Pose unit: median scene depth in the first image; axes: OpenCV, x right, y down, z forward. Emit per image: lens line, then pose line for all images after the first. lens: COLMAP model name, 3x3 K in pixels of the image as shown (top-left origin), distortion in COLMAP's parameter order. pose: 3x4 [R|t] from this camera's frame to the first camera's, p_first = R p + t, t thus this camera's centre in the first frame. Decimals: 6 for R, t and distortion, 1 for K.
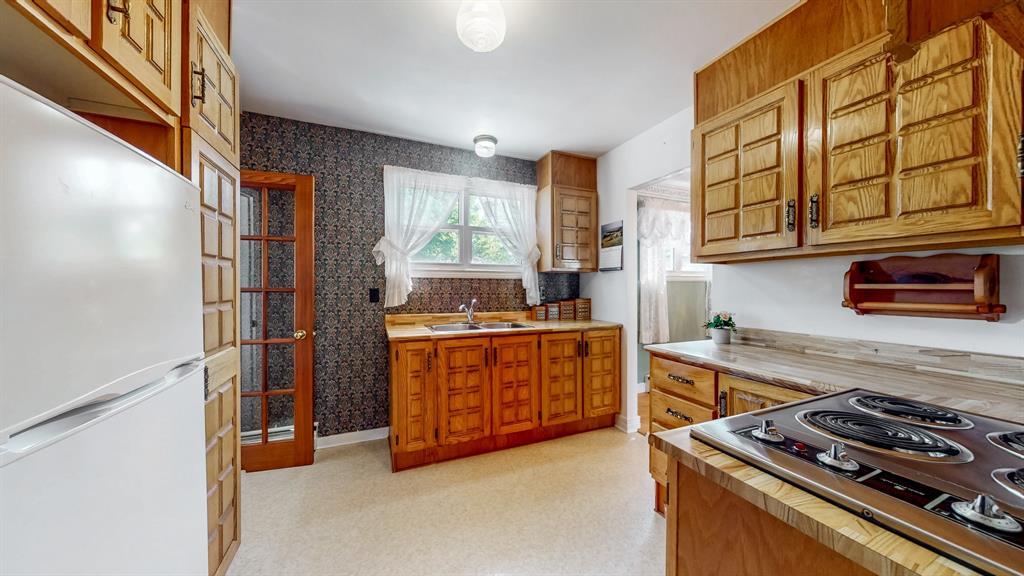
lens RADIAL K [[324.1, 0, 512.0], [0, 324.1, 288.0], [0, 0, 1]] dist [0.000491, 0.000004]
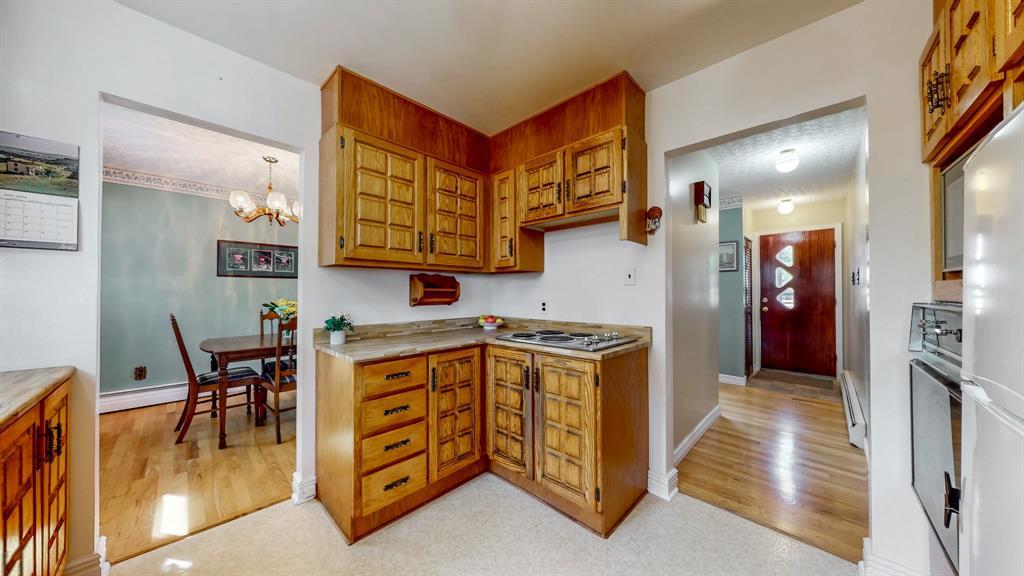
lens RADIAL K [[324.1, 0, 512.0], [0, 324.1, 288.0], [0, 0, 1]] dist [0.000491, 0.000004]
pose [[-0.387363, 0.011302, 0.921858, -0.524425], [0.000177, 0.999926, -0.012185, 0.005565], [-0.921927, -0.004557, -0.387337, 0.914003]]
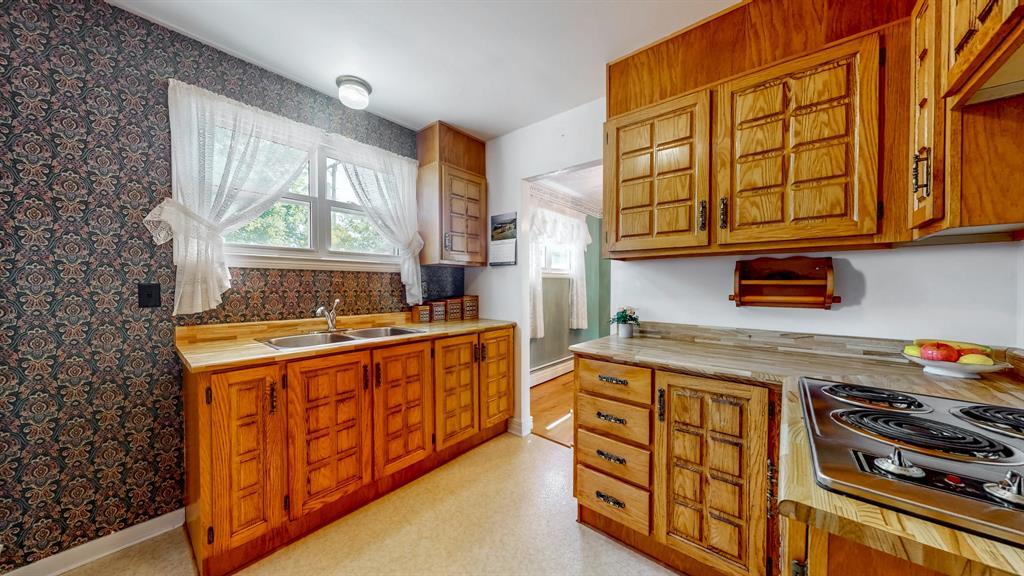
lens RADIAL K [[324.1, 0, 512.0], [0, 324.1, 288.0], [0, 0, 1]] dist [0.000491, 0.000004]
pose [[0.894685, -0.004023, 0.446679, -0.138149], [-0.000869, 0.999942, 0.010746, 0.003044], [-0.446696, -0.010003, 0.894630, 0.248124]]
